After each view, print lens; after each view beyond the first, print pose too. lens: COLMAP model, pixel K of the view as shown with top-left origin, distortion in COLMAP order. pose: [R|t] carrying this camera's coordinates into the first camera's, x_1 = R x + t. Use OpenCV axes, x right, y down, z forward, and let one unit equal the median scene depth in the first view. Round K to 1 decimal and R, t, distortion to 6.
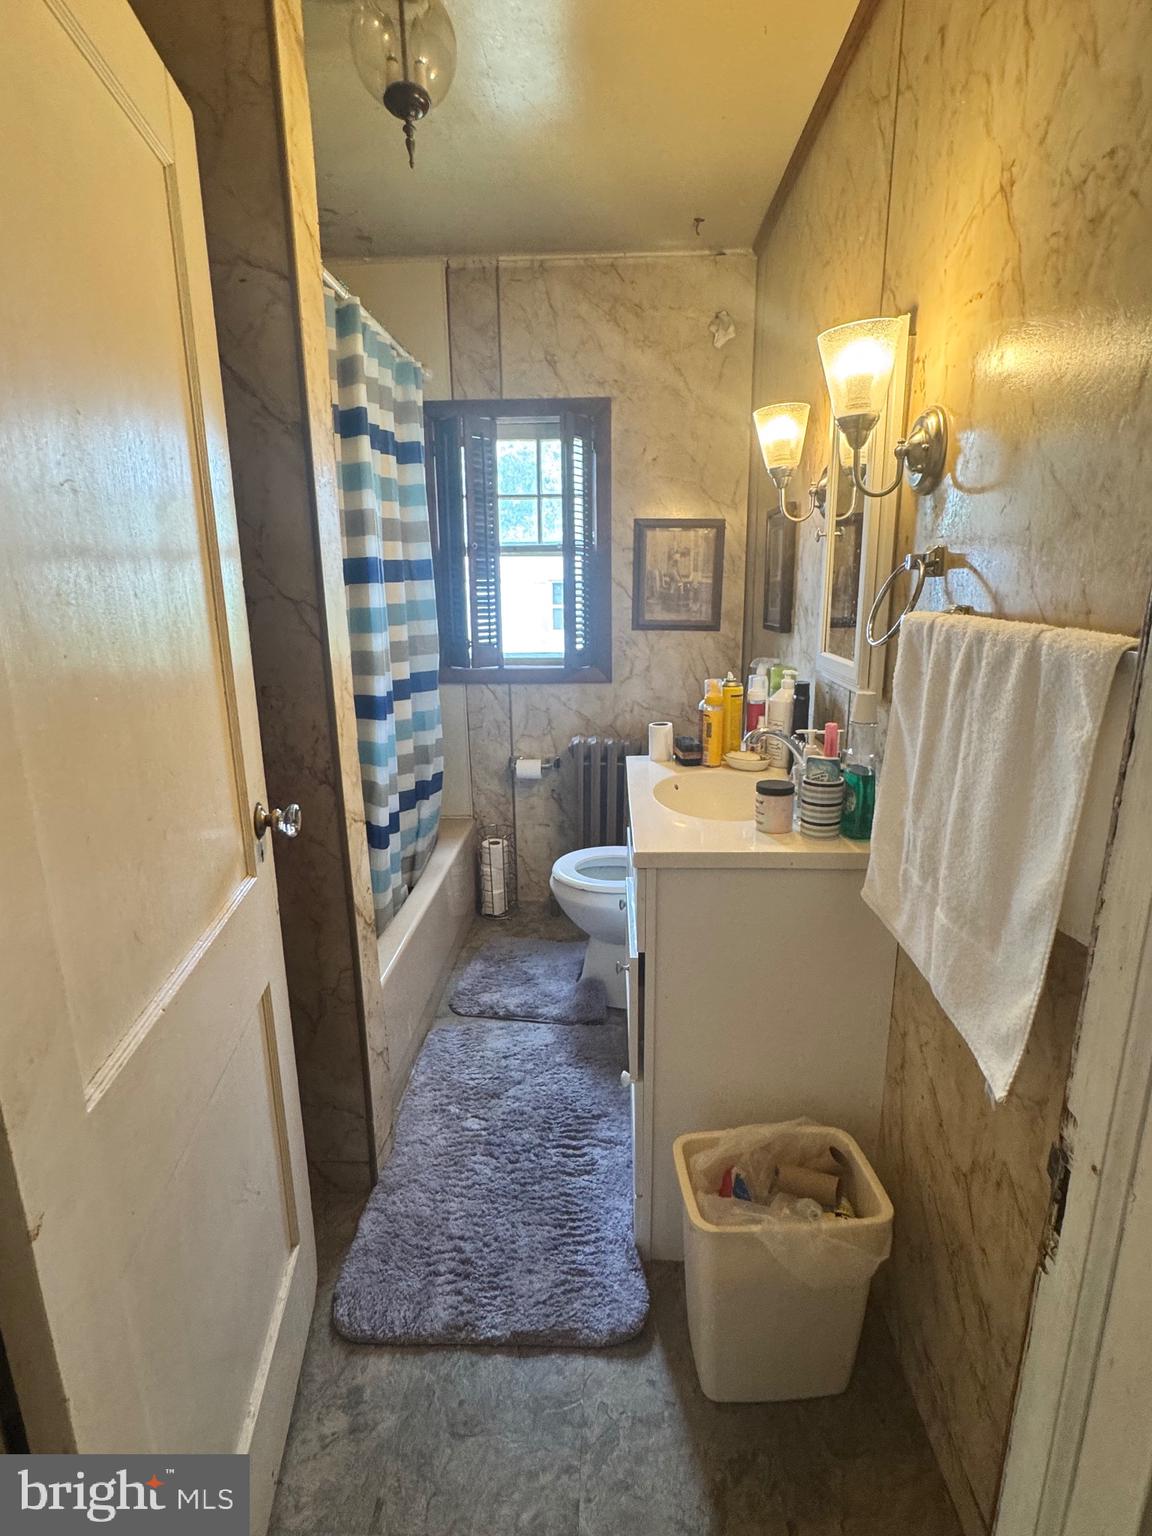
lens RADIAL K [[763.2, 0, 578.8], [0, 763.2, 766.2], [0, 0, 1]] dist [-0.004516, 0.001982]
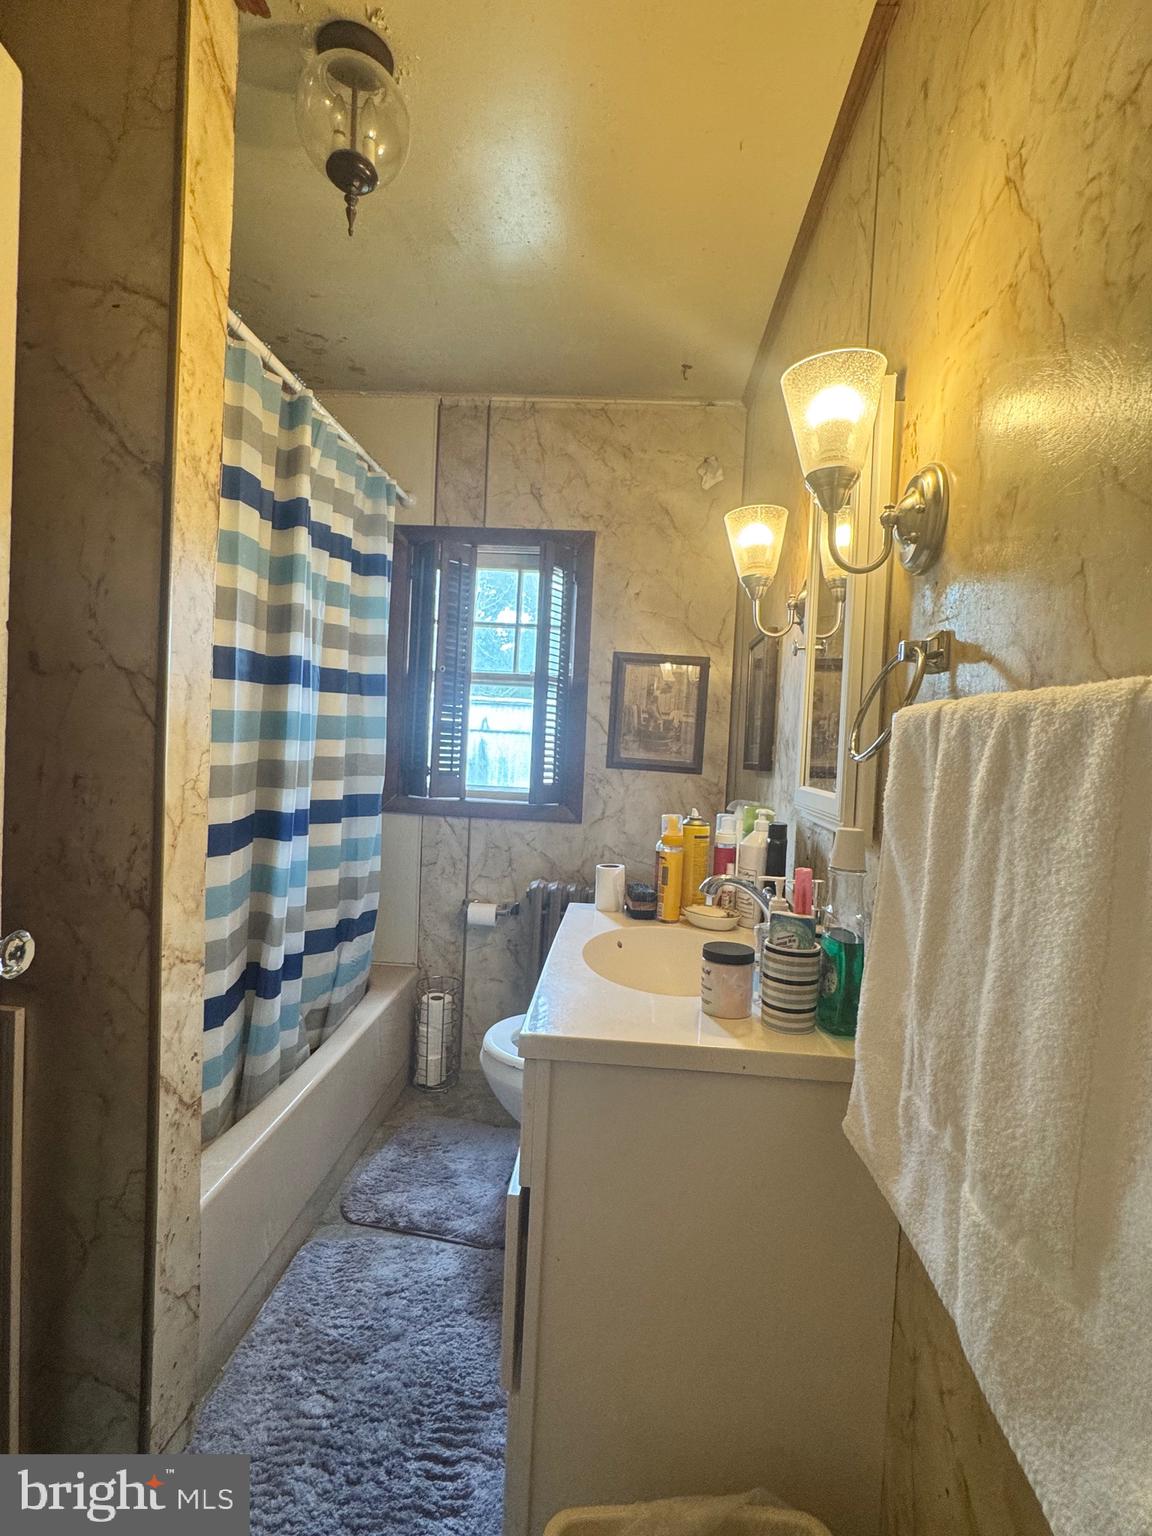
lens RADIAL K [[740.5, 0, 577.0], [0, 740.5, 765.7], [0, 0, 1]] dist [-0.005351, 0.001139]
pose [[0.997874, 0.060704, -0.023711, 0.095911], [-0.064265, 0.976998, -0.203333, 0.005115], [0.010823, 0.204425, 0.978822, 0.215072]]
